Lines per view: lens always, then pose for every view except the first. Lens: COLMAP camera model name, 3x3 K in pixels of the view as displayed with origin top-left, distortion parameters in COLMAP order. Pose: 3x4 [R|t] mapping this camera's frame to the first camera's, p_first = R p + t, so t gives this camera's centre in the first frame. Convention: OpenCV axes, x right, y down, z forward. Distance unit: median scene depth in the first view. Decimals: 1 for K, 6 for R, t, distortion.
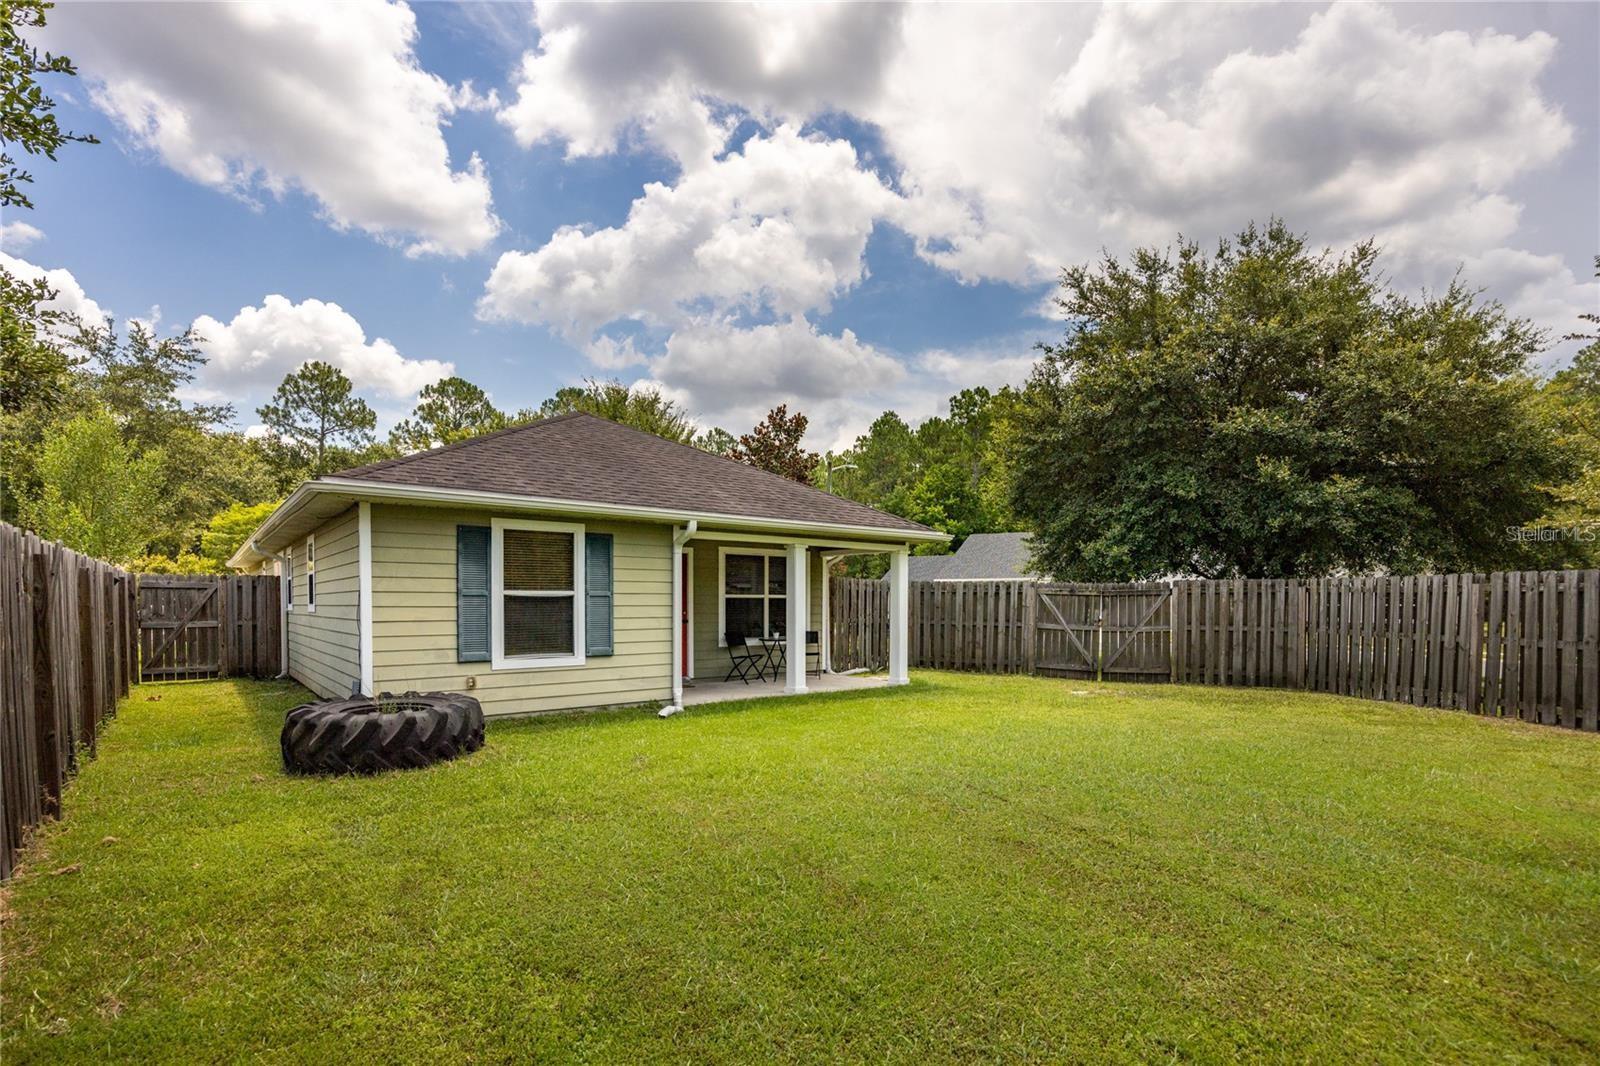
lens RADIAL K [[755.4, 0, 815.0], [0, 755.4, 621.0], [0, 0, 1]] dist [0.000432, -0.000693]
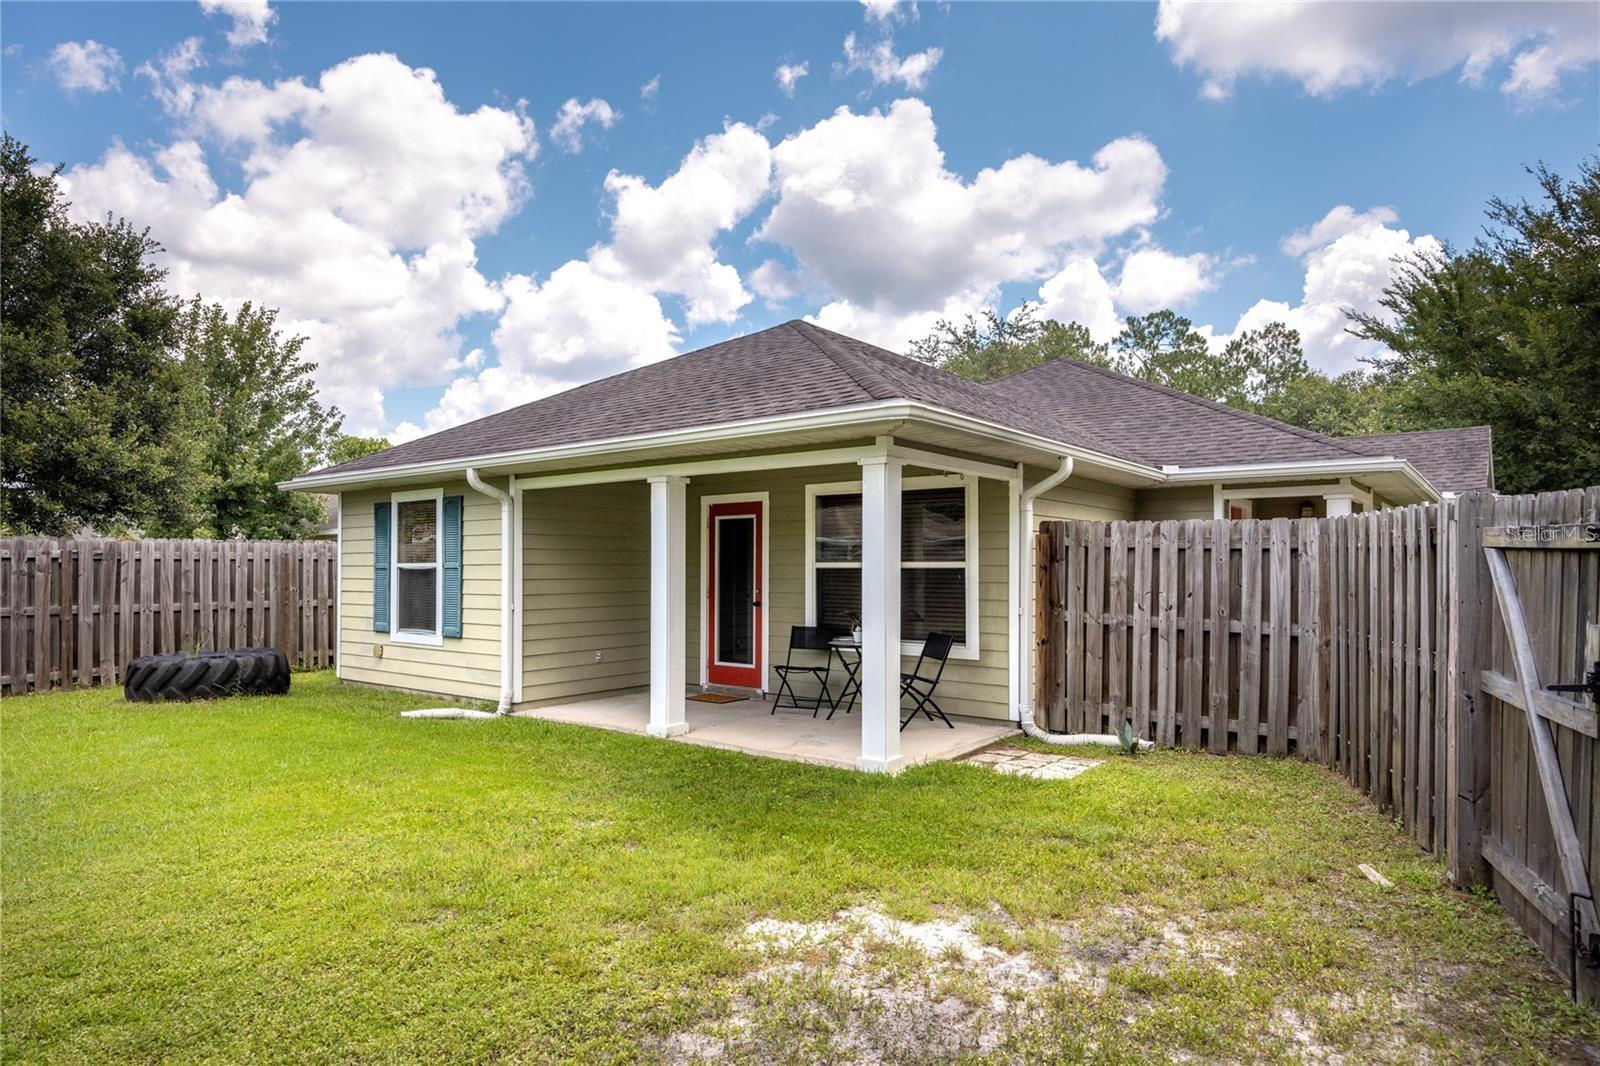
lens RADIAL K [[948.4, 0, 806.9], [0, 948.4, 529.6], [0, 0, 1]] dist [0.002085, 0.000539]
pose [[0.217568, -0.048129, -0.974858, 0.573532], [-0.026390, 0.998128, -0.055168, -0.018181], [0.975688, 0.037729, 0.215891, 0.768279]]
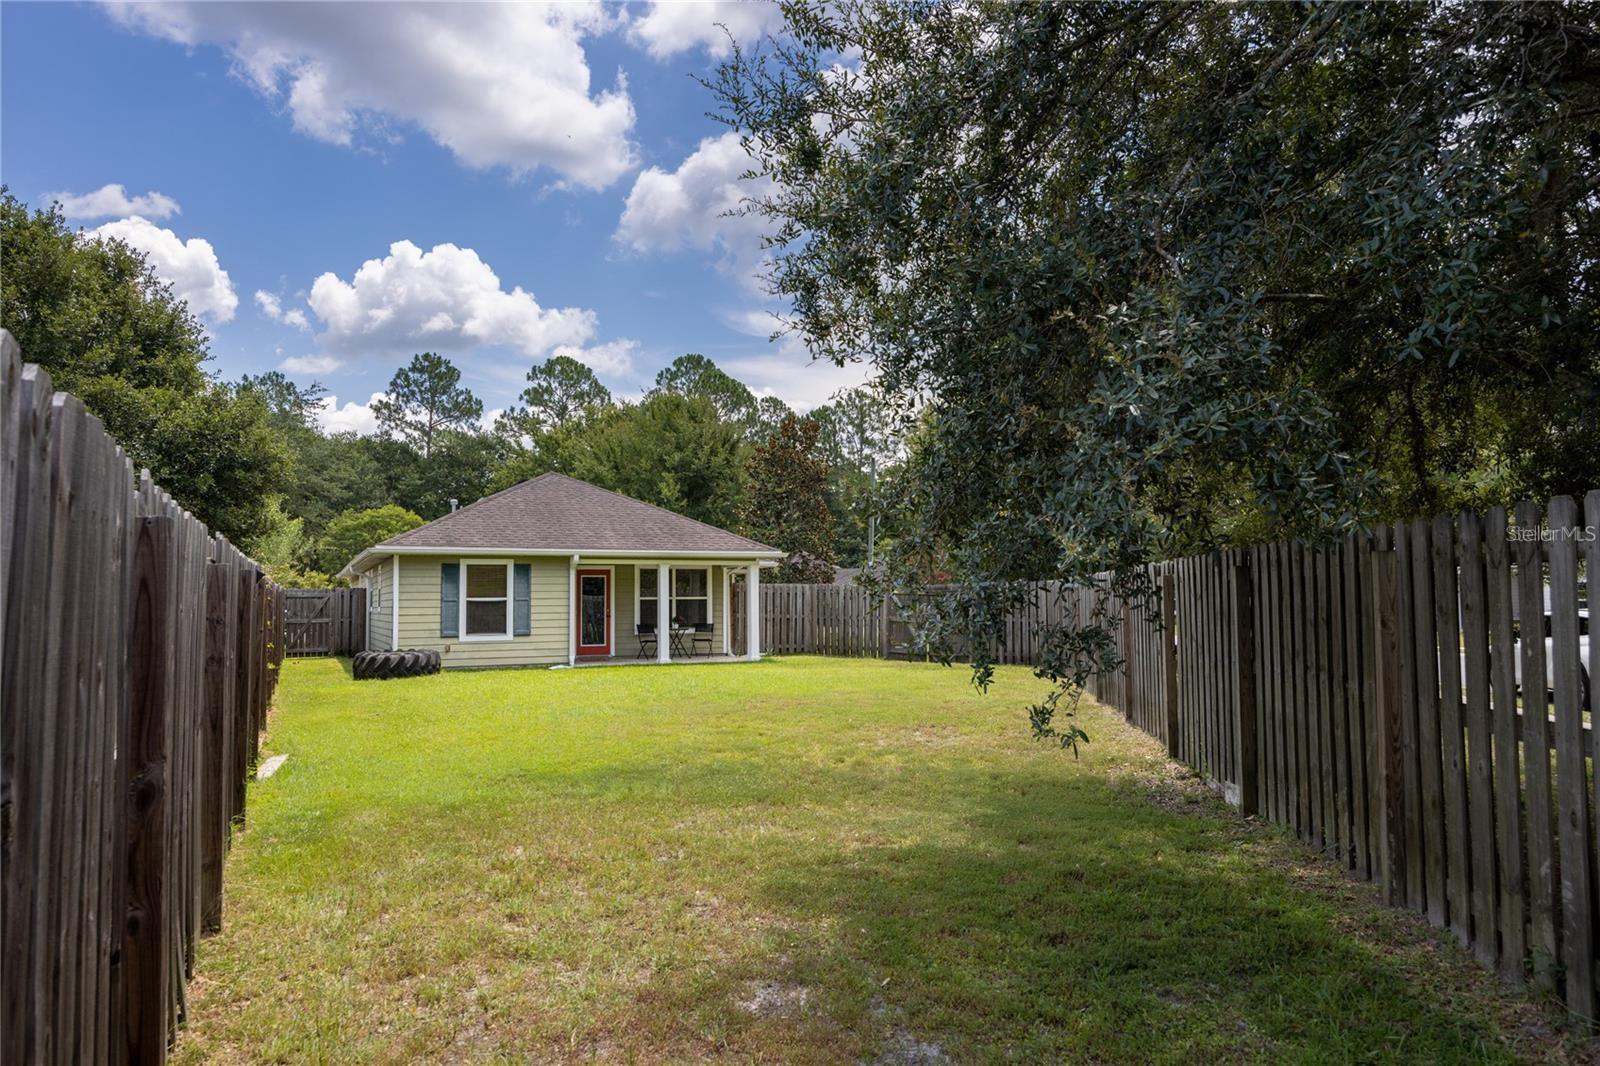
lens RADIAL K [[1041.0, 0, 799.8], [0, 1041.0, 536.1], [0, 0, 1]] dist [0.003188, 0.000977]
pose [[0.970281, -0.025714, -0.240611, 0.596601], [0.004742, 0.996168, -0.087335, 0.020789], [0.241935, 0.083599, 0.966684, -0.760279]]
